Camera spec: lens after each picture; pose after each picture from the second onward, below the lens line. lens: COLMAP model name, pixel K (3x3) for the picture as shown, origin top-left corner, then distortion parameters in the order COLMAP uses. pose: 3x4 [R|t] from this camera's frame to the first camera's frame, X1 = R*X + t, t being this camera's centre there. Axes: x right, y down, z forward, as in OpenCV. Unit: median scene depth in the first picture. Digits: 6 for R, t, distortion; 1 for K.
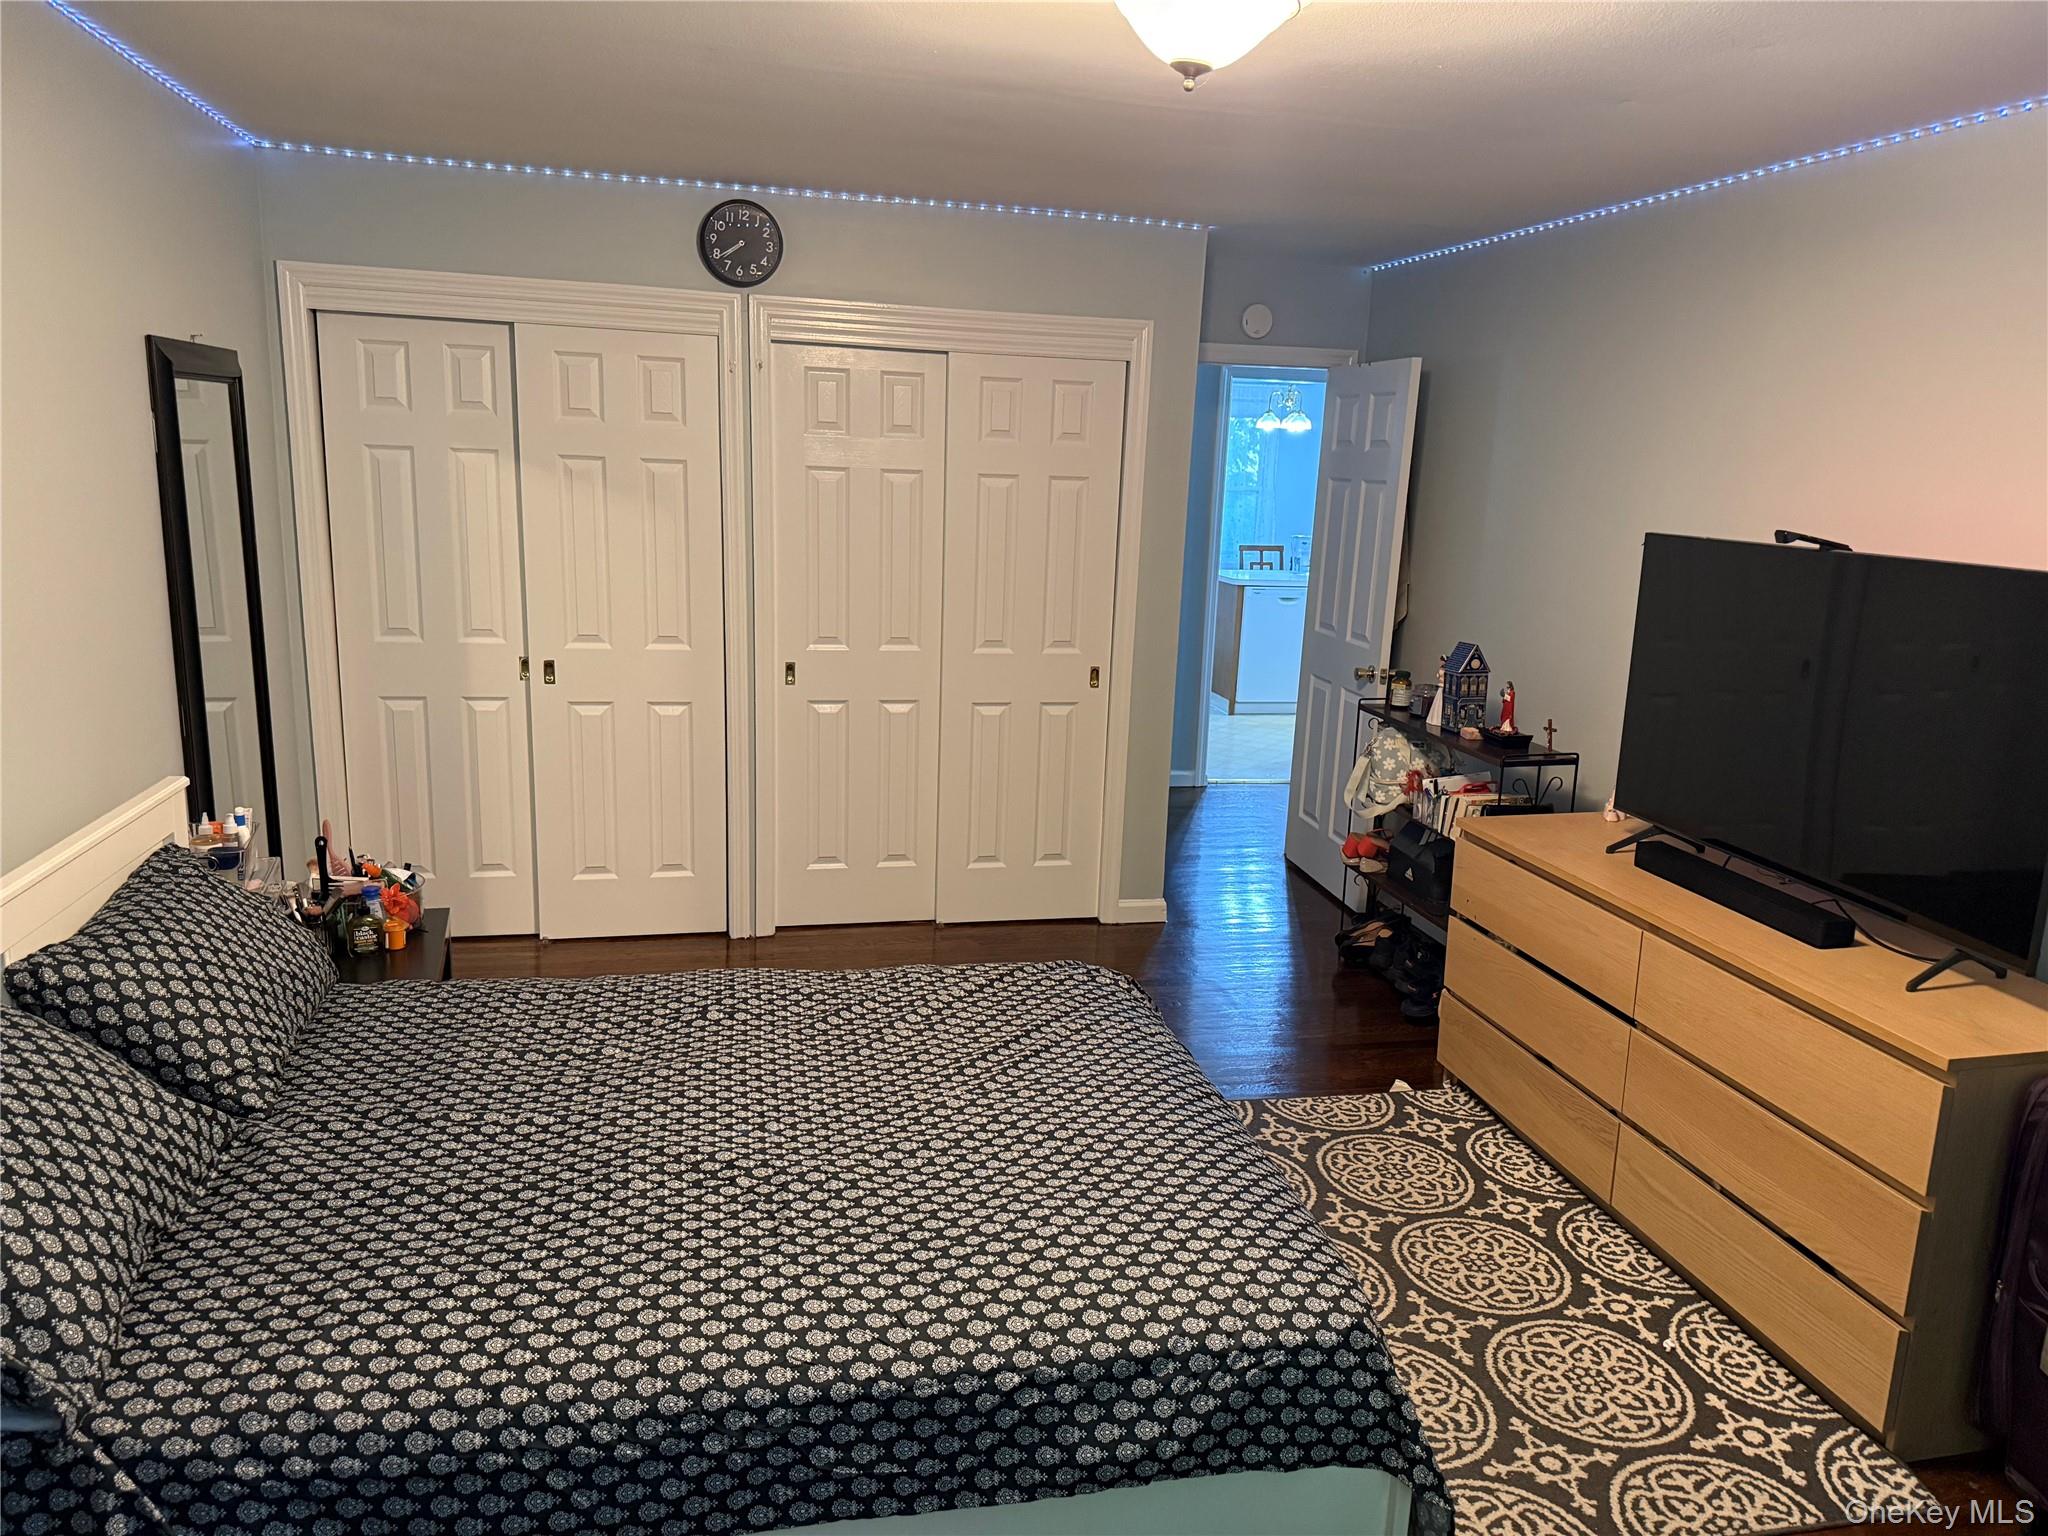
lens RADIAL K [[1447.7, 0, 1024.0], [0, 1447.7, 768.0], [0, 0, 1]] dist [0.045500, -0.064942]
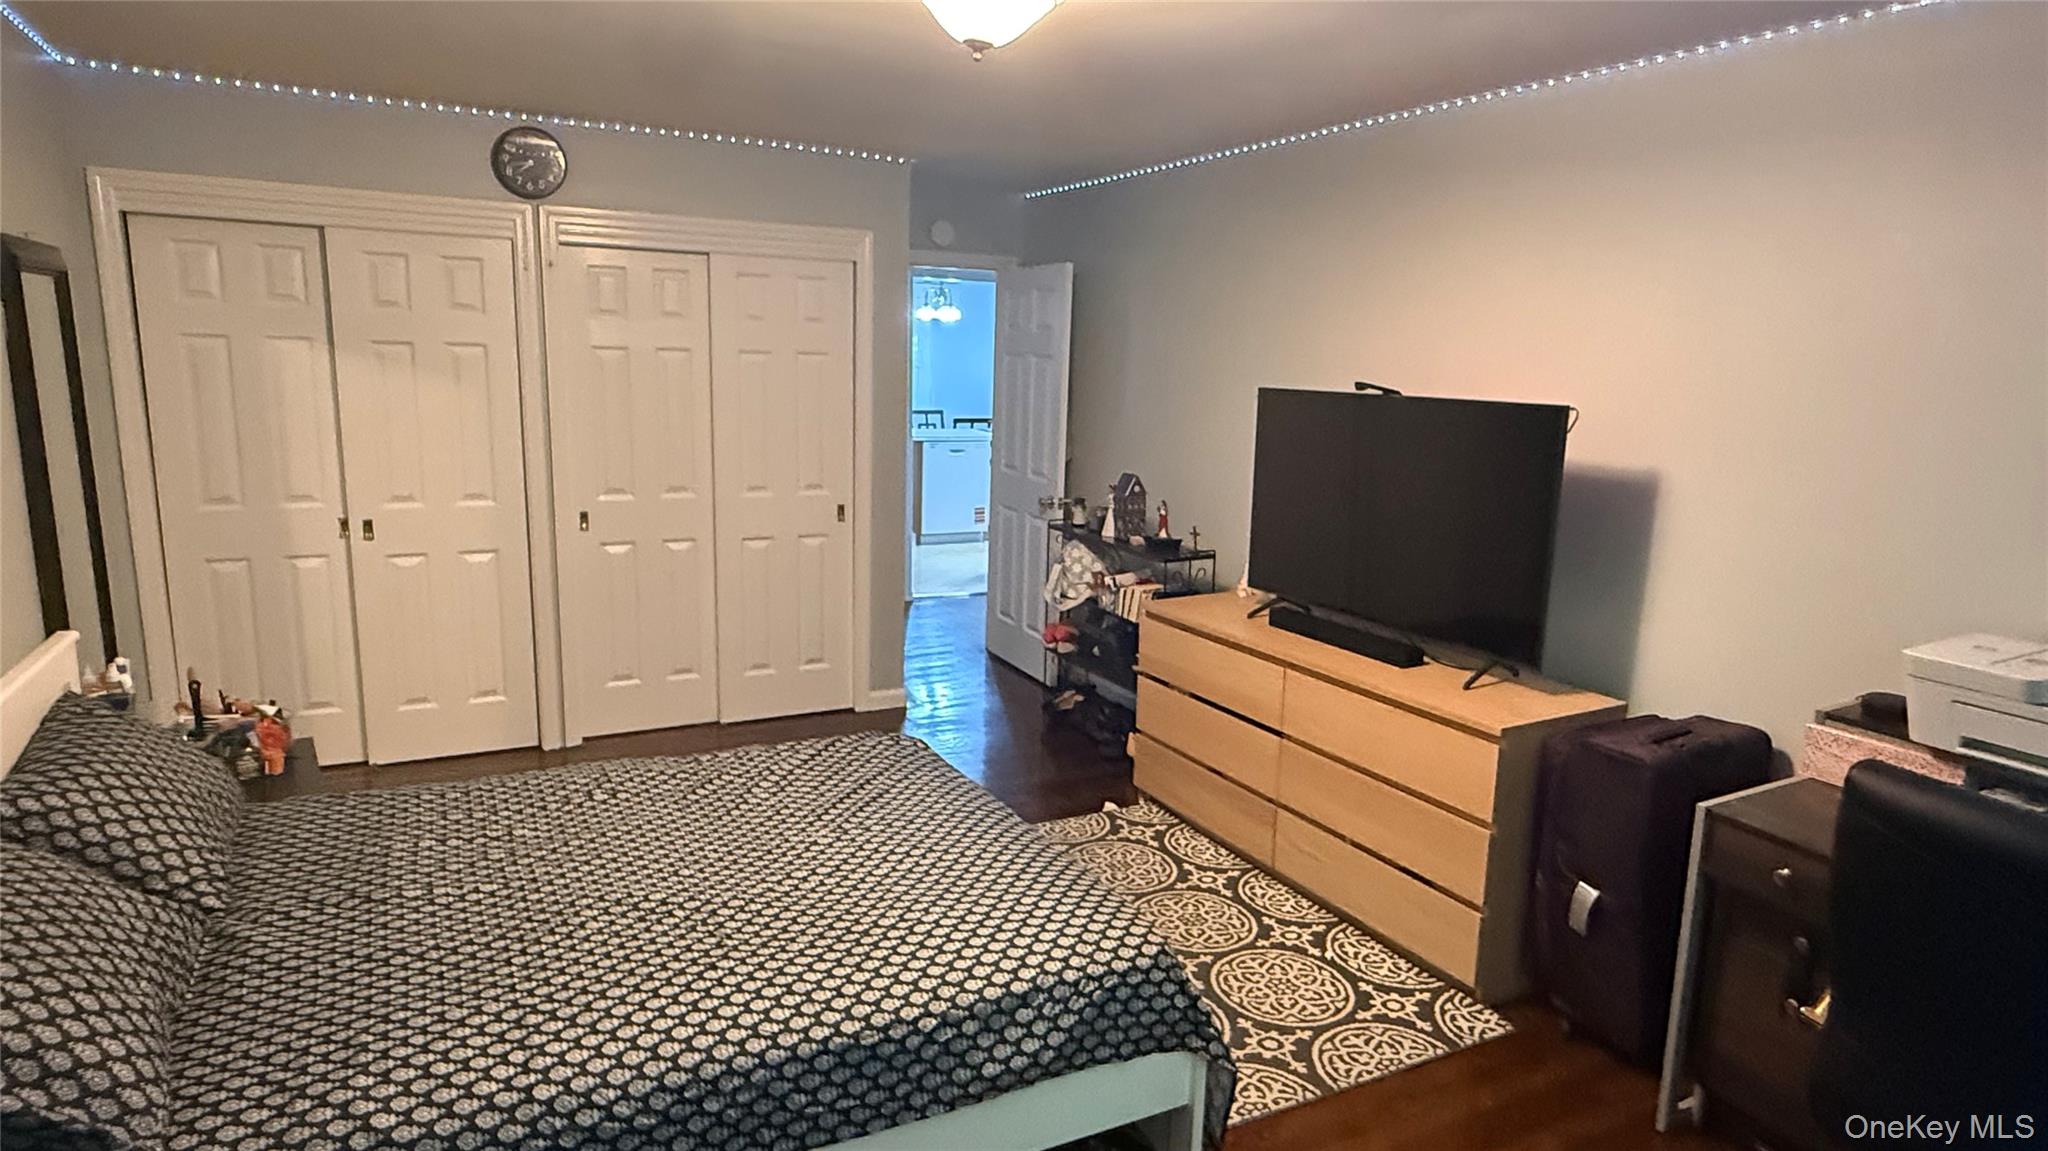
lens RADIAL K [[1185.2, 0, 1024.0], [0, 1185.2, 575.5], [0, 0, 1]] dist [-0.002550, -0.003885]
pose [[0.965000, -0.058753, 0.255583, -0.115219], [0.063476, 0.997931, -0.010264, 0.019672], [-0.254451, 0.026128, 0.966733, -0.047336]]
